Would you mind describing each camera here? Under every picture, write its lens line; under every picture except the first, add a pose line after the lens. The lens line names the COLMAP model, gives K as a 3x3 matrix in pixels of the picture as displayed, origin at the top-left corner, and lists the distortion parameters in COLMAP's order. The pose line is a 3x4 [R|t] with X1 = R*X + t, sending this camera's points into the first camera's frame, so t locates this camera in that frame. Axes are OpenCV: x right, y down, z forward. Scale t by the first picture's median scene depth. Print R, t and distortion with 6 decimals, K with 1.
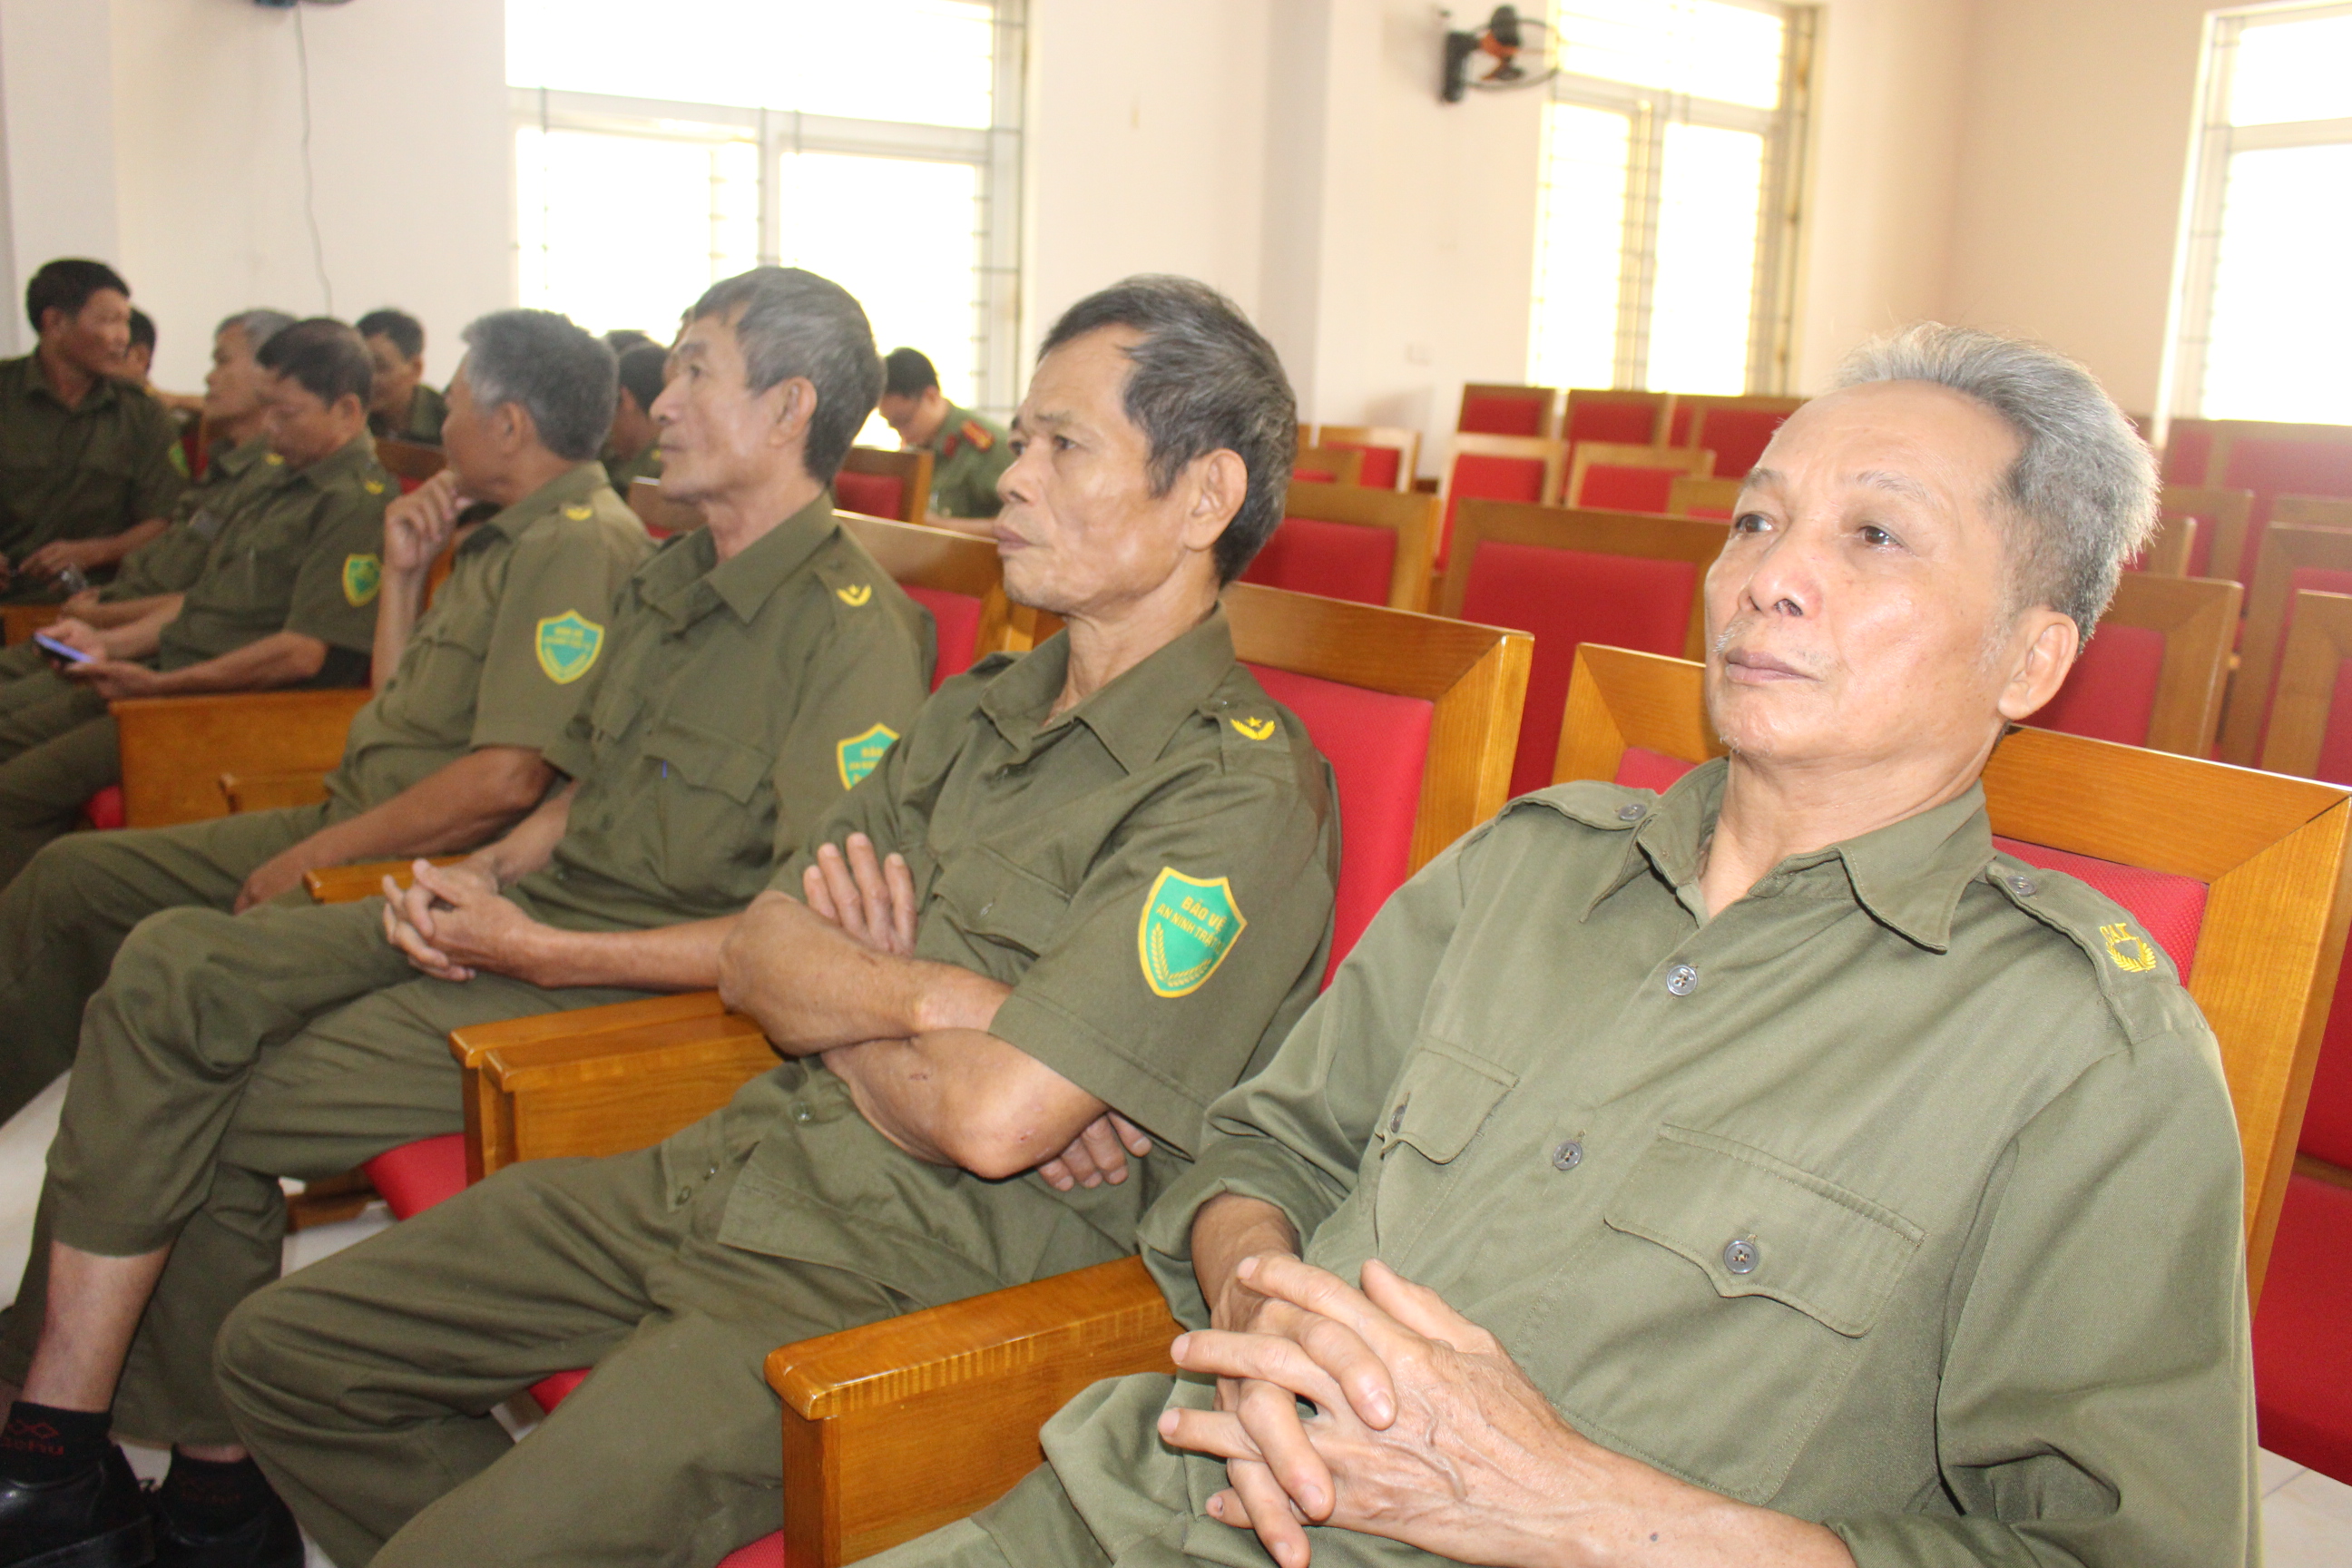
lens RADIAL K [[2037.1, 0, 1182.3], [0, 2037.1, 753.2], [0, 0, 1]] dist [-0.196248, 0.186029]
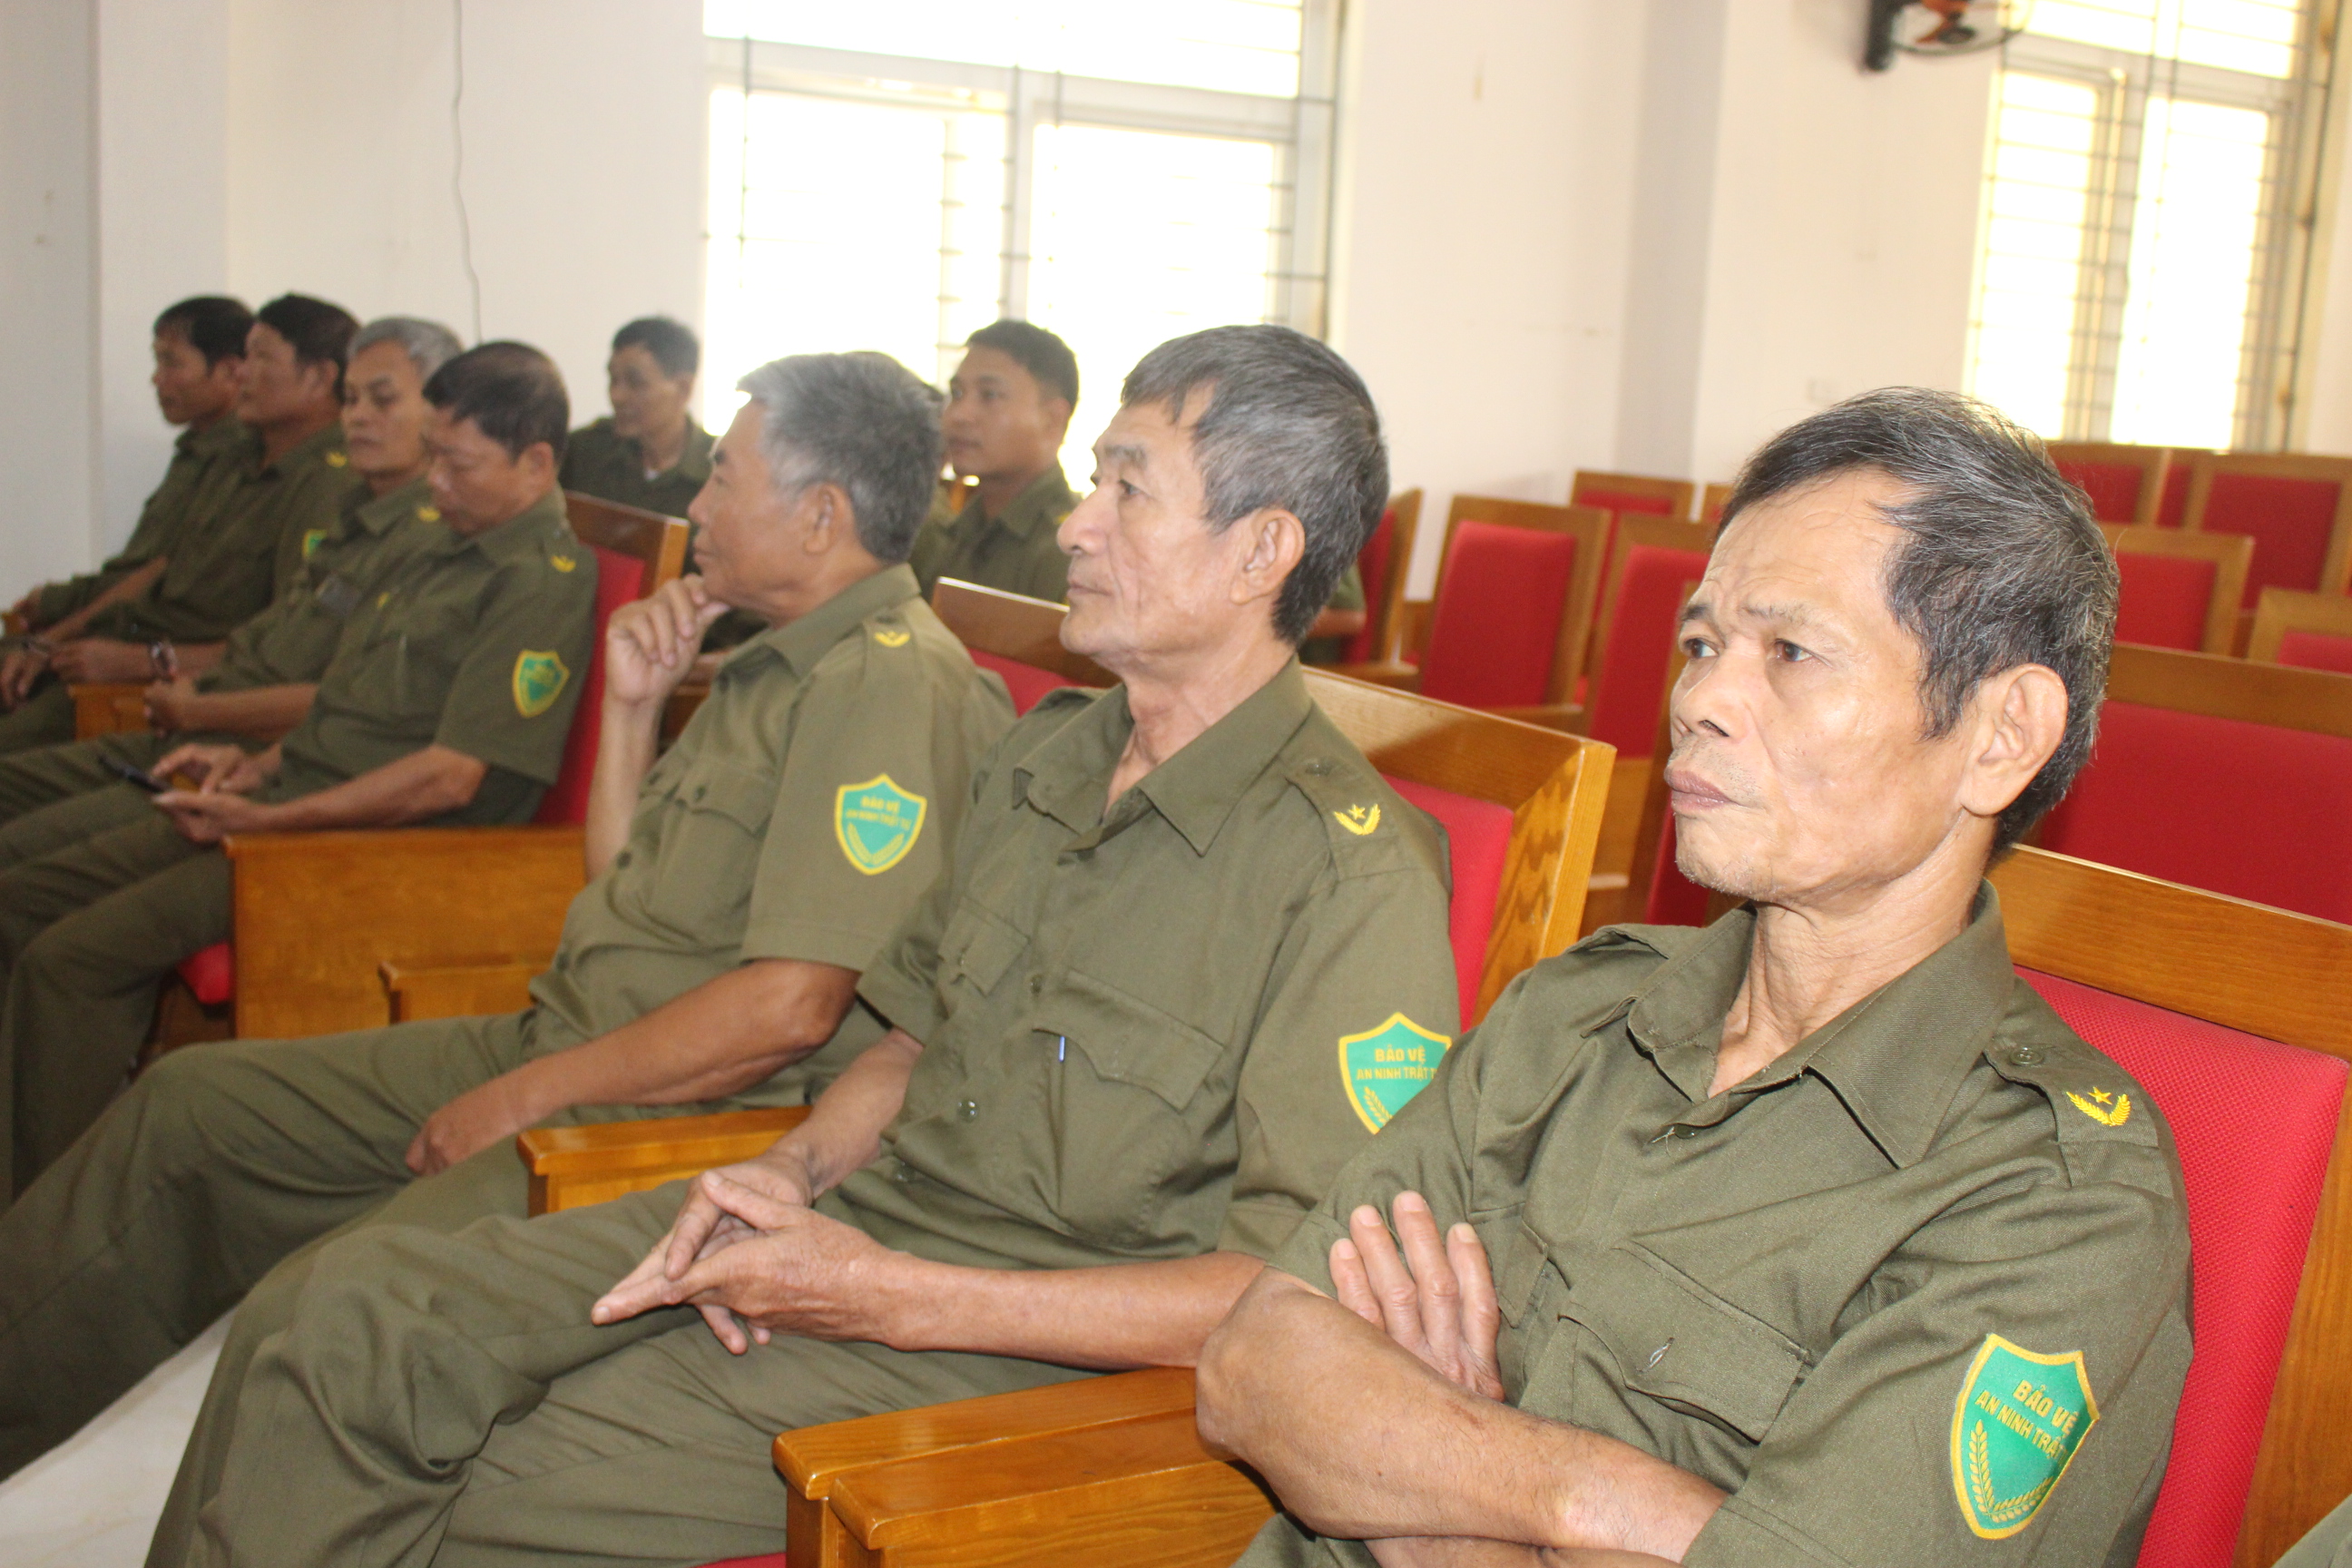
lens RADIAL K [[2477.3, 0, 1186.6], [0, 2477.3, 774.8], [0, 0, 1]] dist [-0.150276, 0.149834]
pose [[0.994746, 0.031807, -0.097310, -0.109652], [-0.034561, 0.999044, -0.026752, -0.052170], [0.096366, 0.029975, 0.994895, 0.116405]]
